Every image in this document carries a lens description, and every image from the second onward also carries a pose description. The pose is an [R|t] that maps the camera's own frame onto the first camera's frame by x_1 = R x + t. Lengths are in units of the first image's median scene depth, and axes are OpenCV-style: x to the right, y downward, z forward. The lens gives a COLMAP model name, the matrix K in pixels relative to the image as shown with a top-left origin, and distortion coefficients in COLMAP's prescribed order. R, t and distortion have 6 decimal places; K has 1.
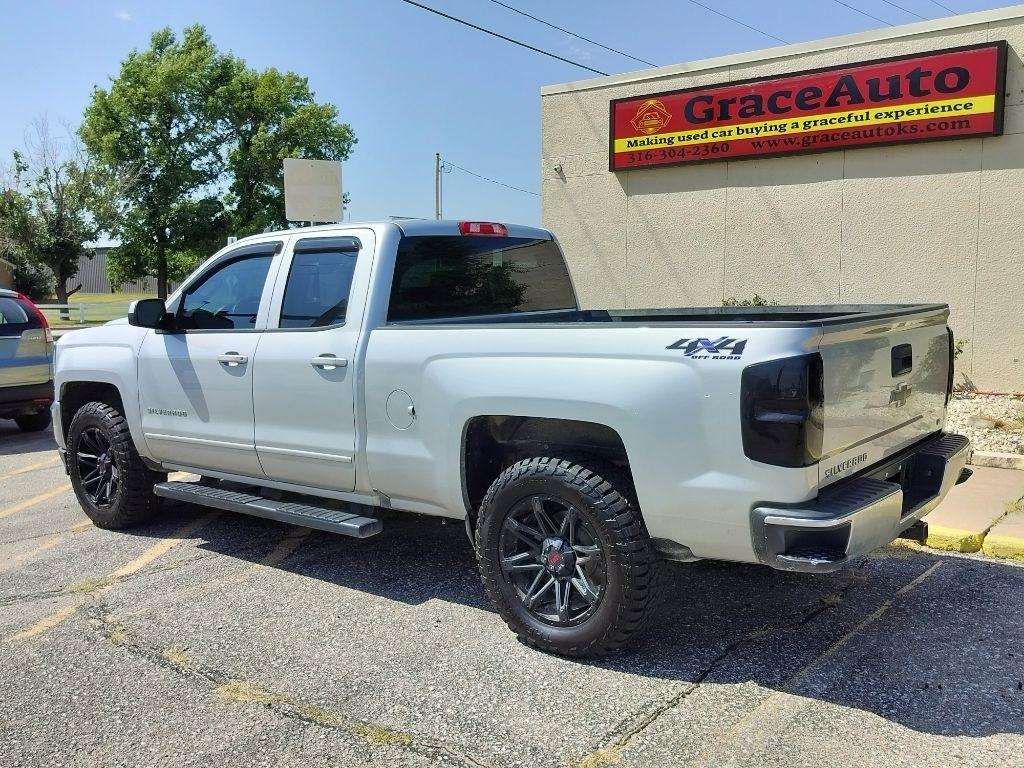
lens RADIAL K [[931.7, 0, 511.3], [0, 931.7, 381.6], [0, 0, 1]] dist [0.079872, -0.136948]
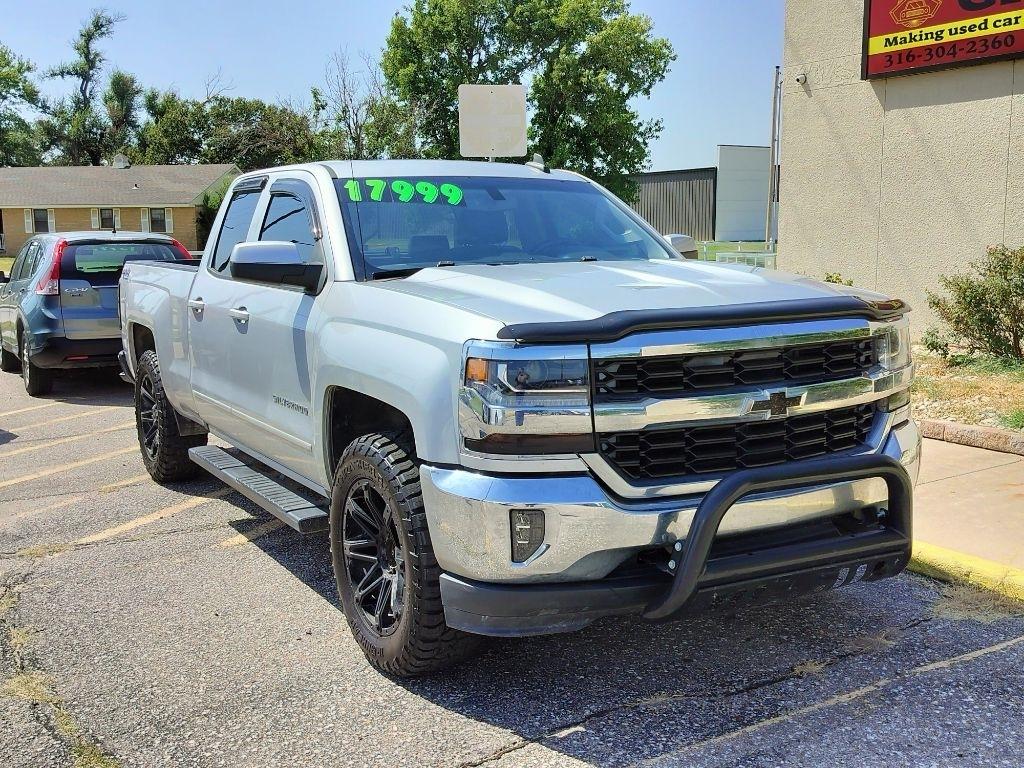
lens RADIAL K [[1073.8, 0, 513.5], [0, 1073.8, 386.2], [0, 0, 1]] dist [0.095110, -0.169828]
pose [[0.944077, 0.045321, -0.326596, 0.161066], [-0.031138, 0.998336, 0.048528, -0.007871], [0.328252, -0.035644, 0.943918, 0.058305]]
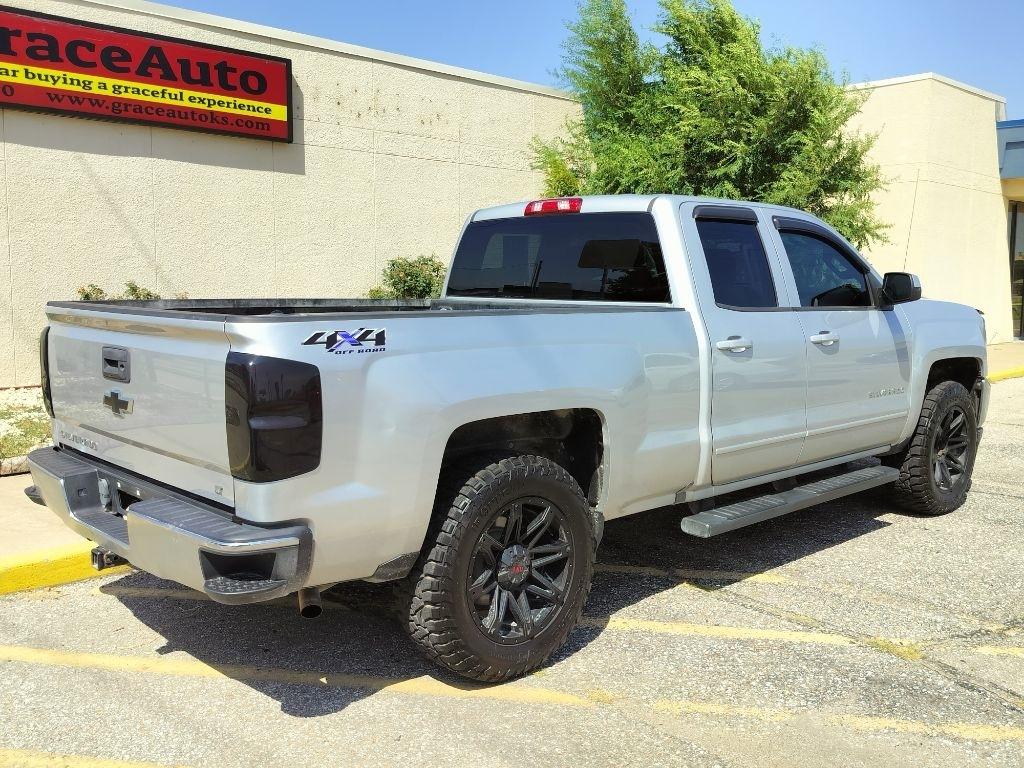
lens RADIAL K [[966.1, 0, 511.5], [0, 966.1, 381.2], [0, 0, 1]] dist [0.077781, -0.121984]
pose [[0.116098, -0.097282, 0.988462, -0.574670], [0.095957, 0.991635, 0.086324, -0.046000], [-0.988592, 0.084828, 0.124462, 0.547631]]
